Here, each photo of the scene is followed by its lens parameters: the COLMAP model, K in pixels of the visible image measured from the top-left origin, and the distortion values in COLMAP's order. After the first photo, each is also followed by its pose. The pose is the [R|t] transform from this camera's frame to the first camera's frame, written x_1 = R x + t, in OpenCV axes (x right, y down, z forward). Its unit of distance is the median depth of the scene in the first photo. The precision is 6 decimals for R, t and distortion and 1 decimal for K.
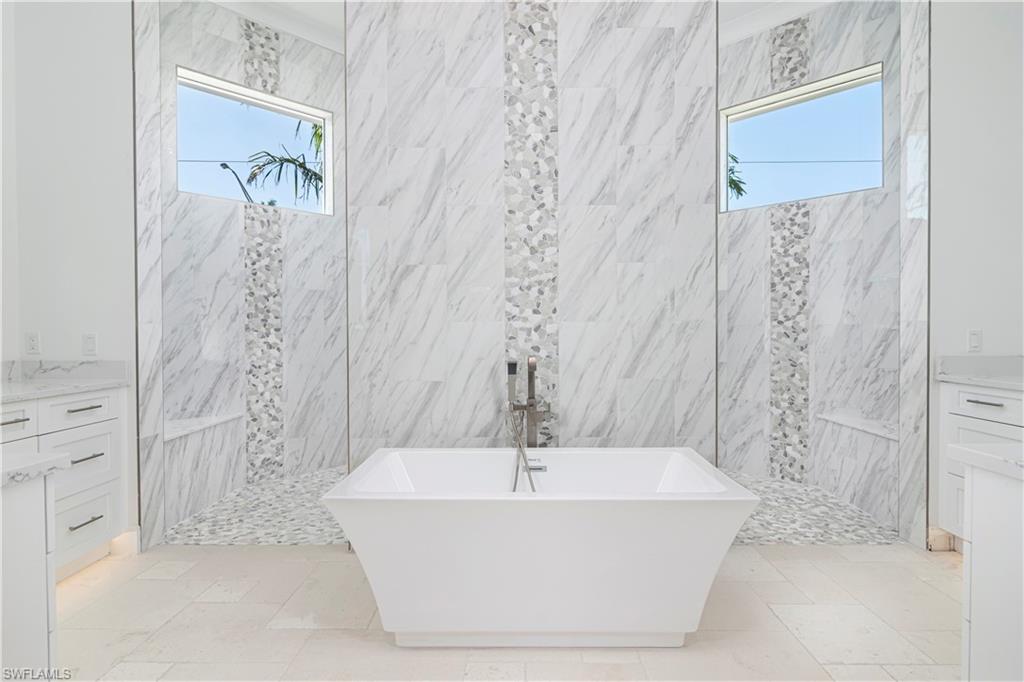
lens RADIAL K [[534.2, 0, 508.6], [0, 534.2, 337.0], [0, 0, 1]] dist [0.002118, -0.000359]
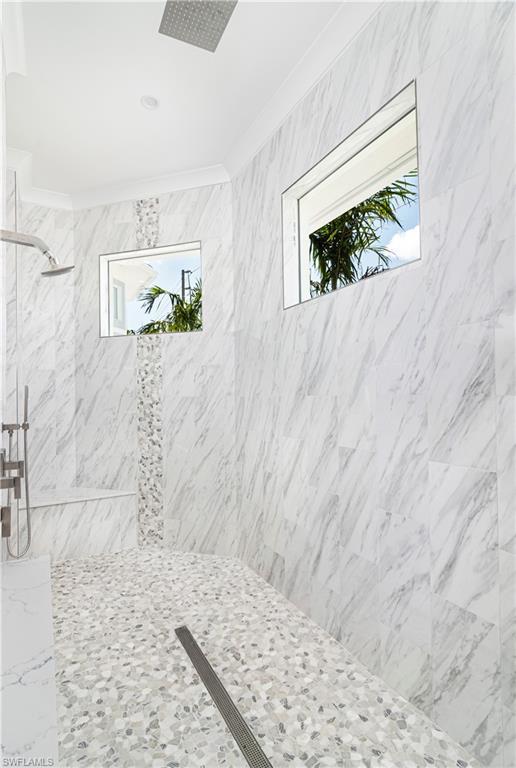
lens RADIAL K [[377.0, 0, 257.7], [0, 377.0, 390.5], [0, 0, 1]] dist [-0.001566, -0.000704]
pose [[0.468587, -0.013814, -0.883310, 0.436465], [-0.001746, 0.999861, -0.016563, -0.087038], [0.883416, 0.009304, 0.468497, 0.735580]]
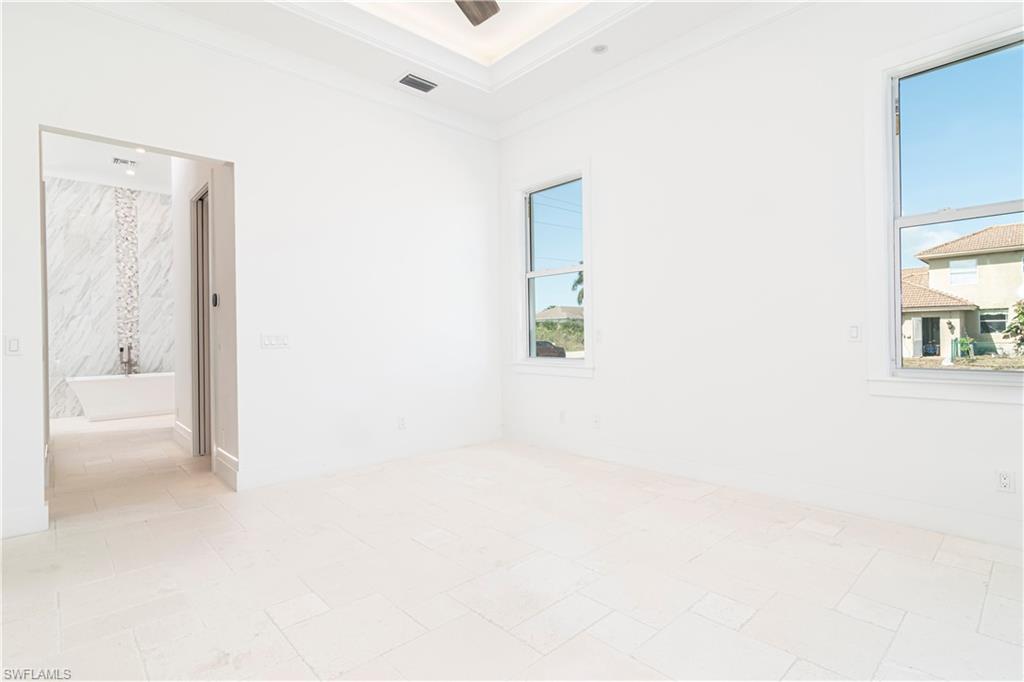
lens RADIAL K [[502.6, 0, 515.9], [0, 502.6, 337.7], [0, 0, 1]] dist [-0.001566, -0.000704]
pose [[0.745399, -0.010375, 0.666538, -0.223654], [0.016233, 0.999865, -0.002591, 0.031964], [-0.666421, 0.012751, 0.745467, -2.661968]]
